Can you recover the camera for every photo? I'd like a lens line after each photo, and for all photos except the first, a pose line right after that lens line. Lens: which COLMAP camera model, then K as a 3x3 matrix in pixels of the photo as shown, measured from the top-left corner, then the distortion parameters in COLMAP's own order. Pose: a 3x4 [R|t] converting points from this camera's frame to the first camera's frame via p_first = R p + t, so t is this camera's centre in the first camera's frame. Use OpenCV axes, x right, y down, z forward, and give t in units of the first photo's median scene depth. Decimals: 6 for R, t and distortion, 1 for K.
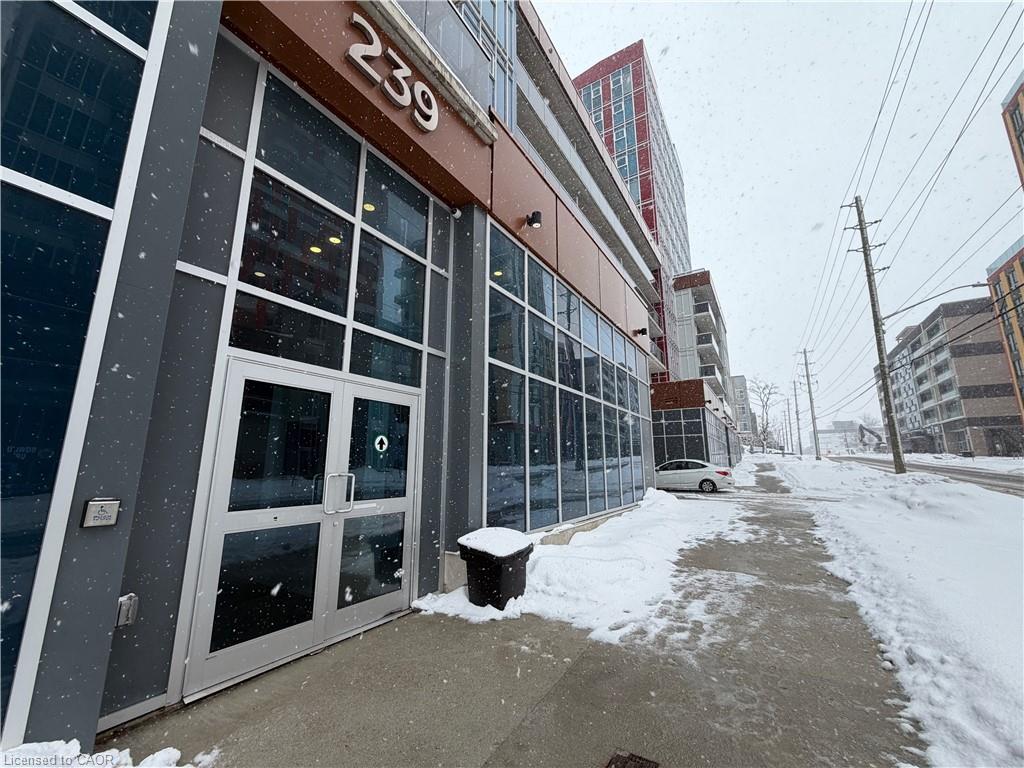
lens RADIAL K [[406.4, 0, 513.2], [0, 406.4, 380.6], [0, 0, 1]] dist [0.001275, 0.000263]
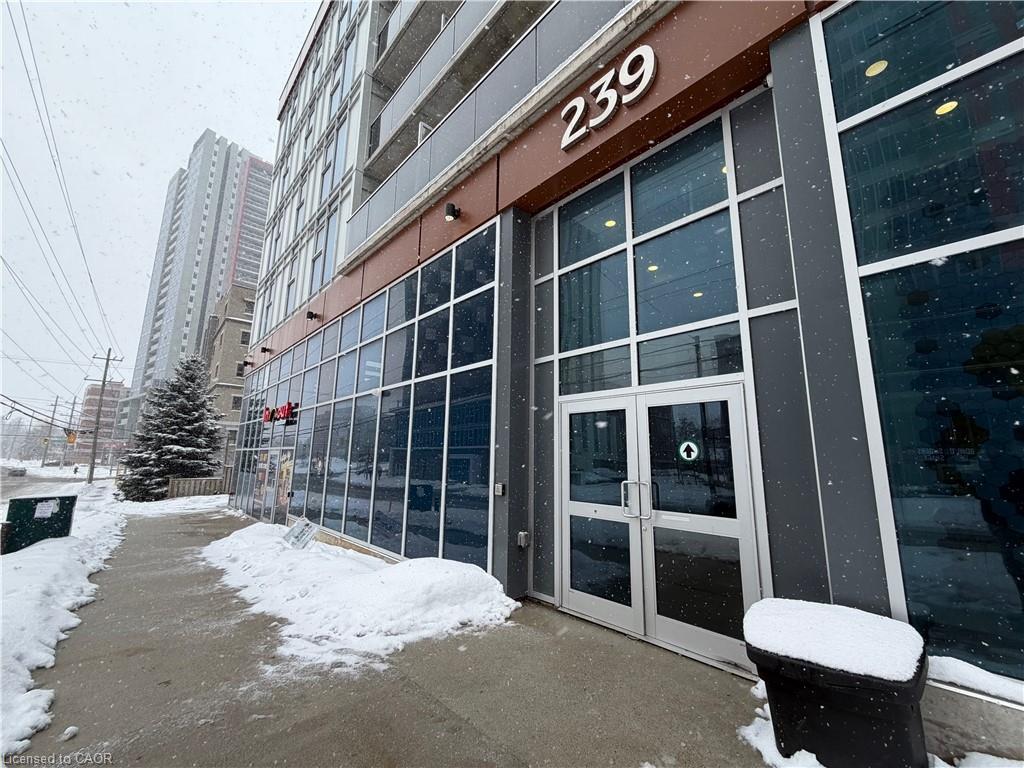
lens RADIAL K [[406.4, 0, 508.1], [0, 406.4, 385.5], [0, 0, 1]] dist [0.001275, 0.000263]
pose [[-0.261189, -0.181197, -0.948129, 0.705959], [0.175874, 0.956850, -0.231313, 0.170224], [0.949131, -0.227167, -0.218051, 0.939460]]
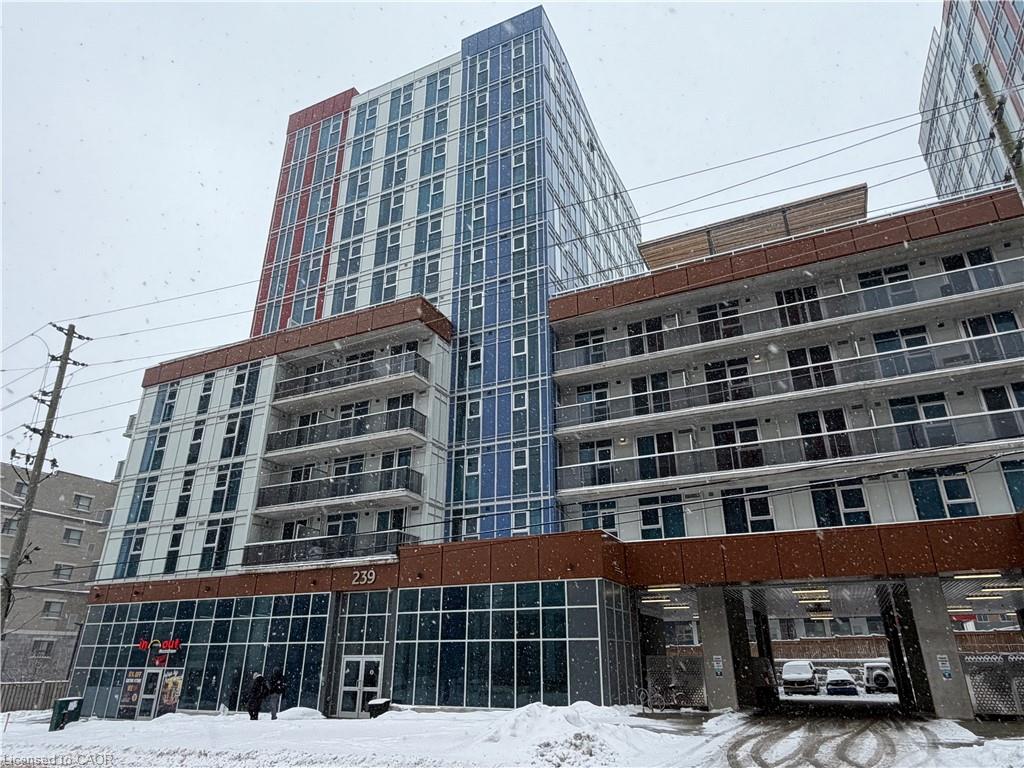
lens RADIAL K [[637.8, 0, 516.4], [0, 637.8, 385.9], [0, 0, 1]] dist [0.001684, 0.000098]
pose [[0.120058, -0.399476, -0.908848, 7.389849], [0.200833, 0.906315, -0.371832, 0.244146], [0.972241, -0.137885, 0.189038, 1.751440]]
